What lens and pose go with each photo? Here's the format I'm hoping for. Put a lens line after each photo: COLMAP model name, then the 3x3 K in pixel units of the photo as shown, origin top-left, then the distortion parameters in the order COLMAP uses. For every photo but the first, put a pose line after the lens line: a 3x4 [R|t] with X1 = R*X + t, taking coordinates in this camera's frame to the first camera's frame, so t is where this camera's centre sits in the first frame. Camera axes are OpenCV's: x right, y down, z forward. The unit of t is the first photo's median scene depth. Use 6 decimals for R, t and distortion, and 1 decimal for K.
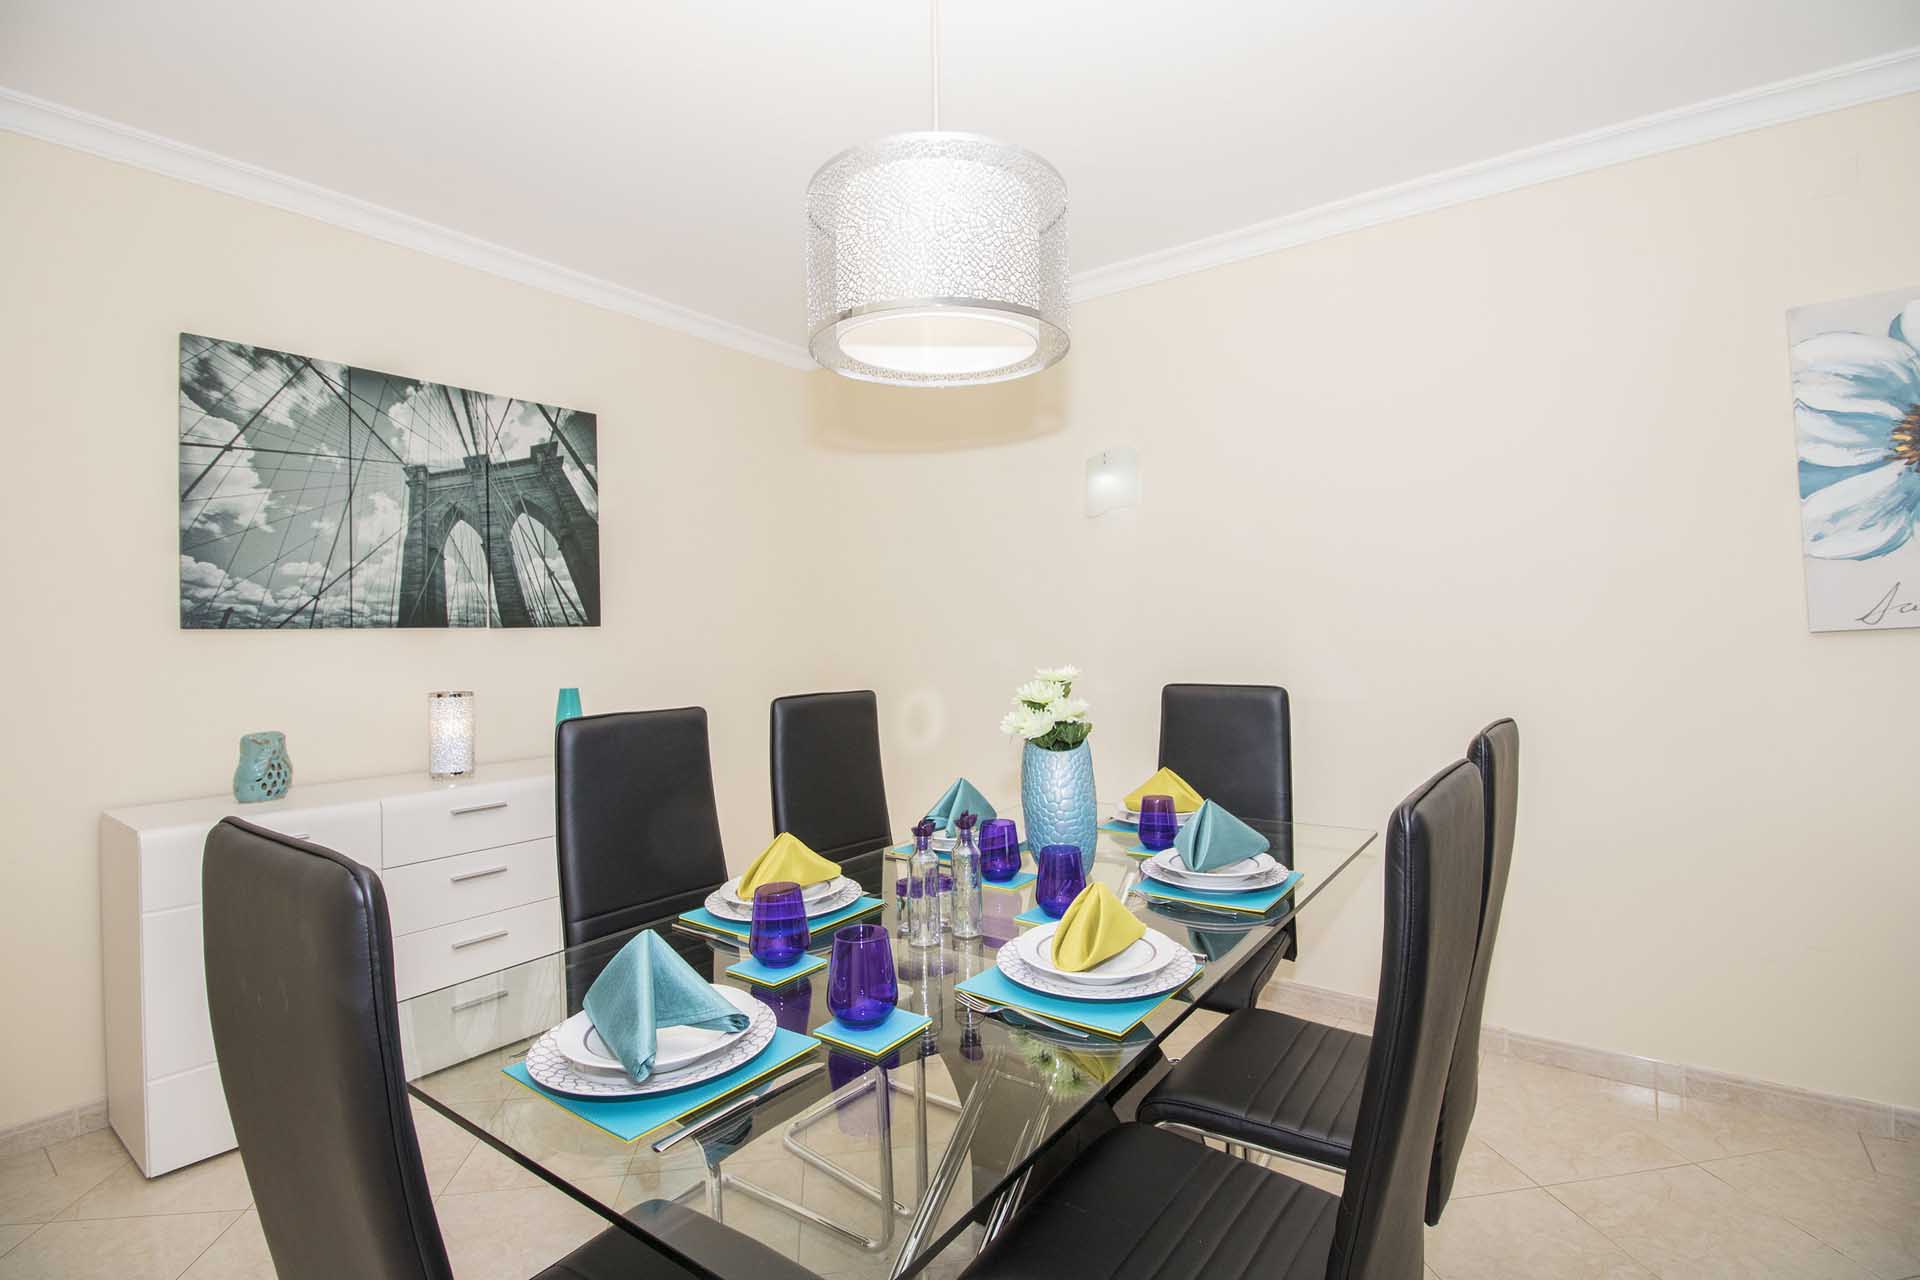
lens RADIAL K [[890.1, 0, 962.6], [0, 890.1, 635.1], [0, 0, 1]] dist [-0.018062, -0.000628]
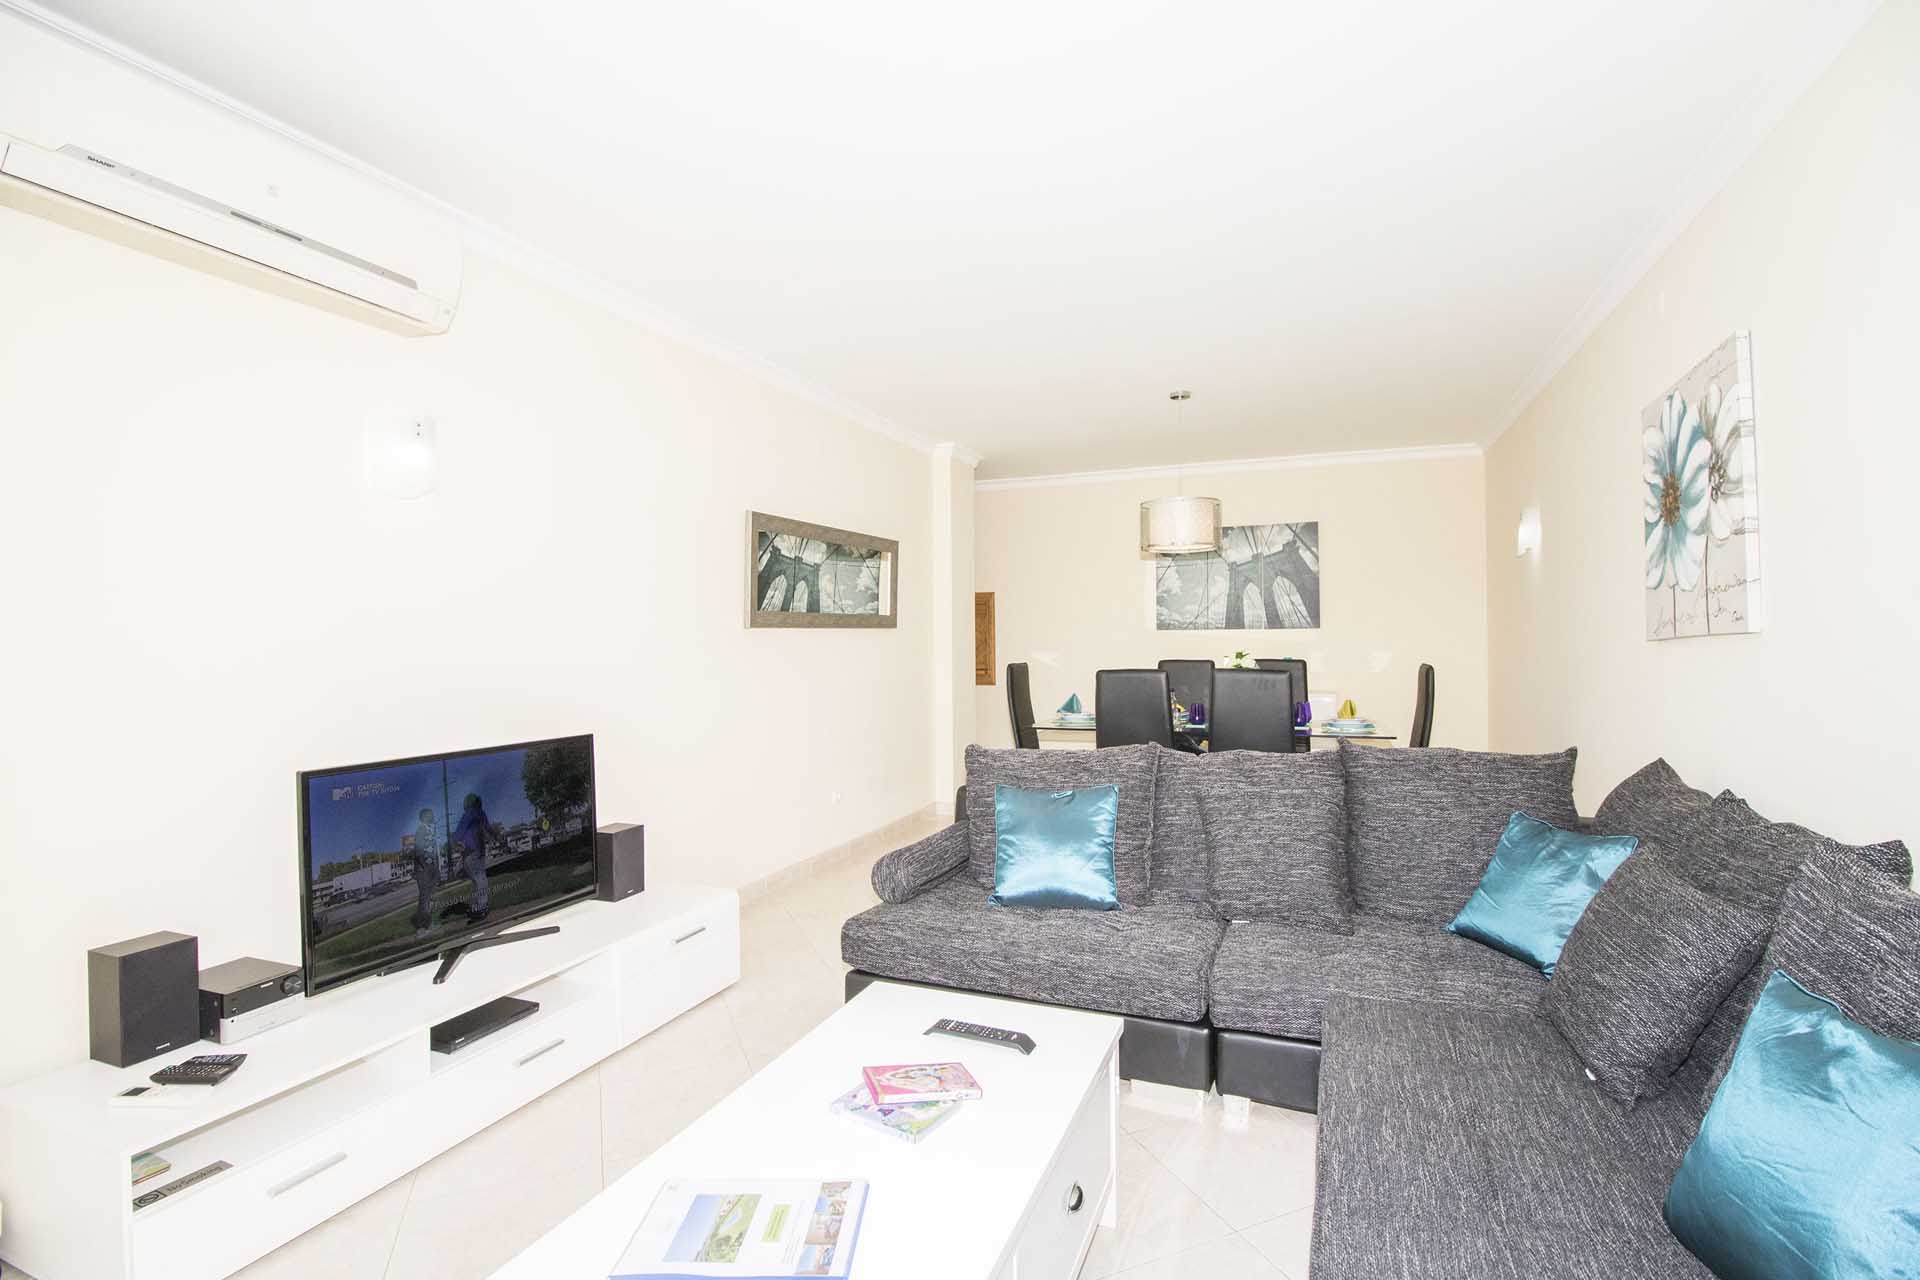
lens RADIAL K [[890.1, 0, 958.5], [0, 890.1, 642.1], [0, 0, 1]] dist [-0.018062, -0.000628]
pose [[0.207791, 0.021624, -0.977934, 1.579443], [0.002949, 0.999737, 0.022732, -0.029830], [0.978169, -0.007608, 0.207672, -0.238183]]
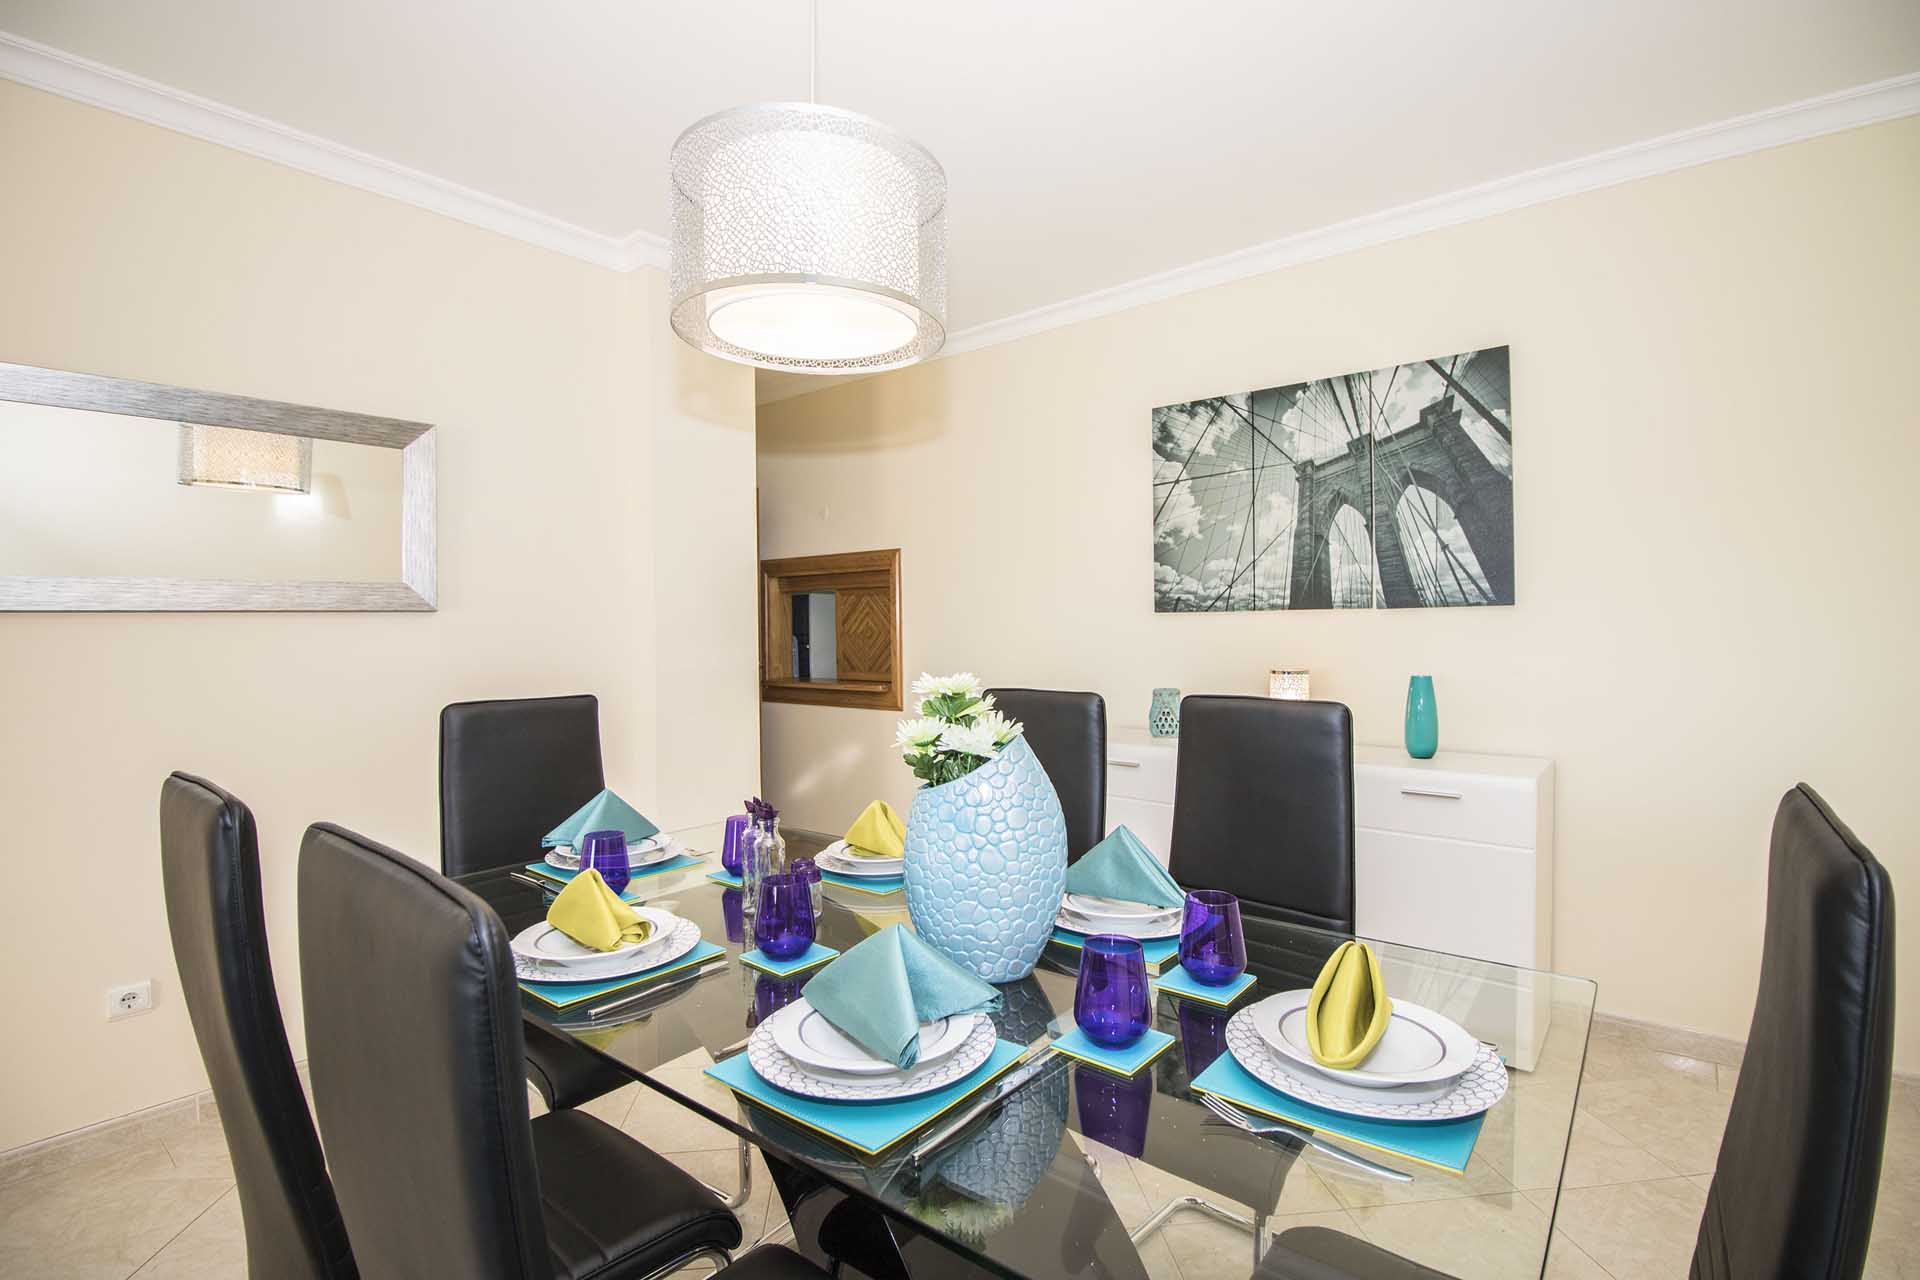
lens RADIAL K [[890.1, 0, 968.4], [0, 890.1, 641.0], [0, 0, 1]] dist [-0.018062, -0.000628]
pose [[-0.049021, 0.031495, -0.998301, 0.493867], [0.008051, 0.999483, 0.031137, -0.006988], [0.998765, -0.006511, -0.049249, 0.621584]]
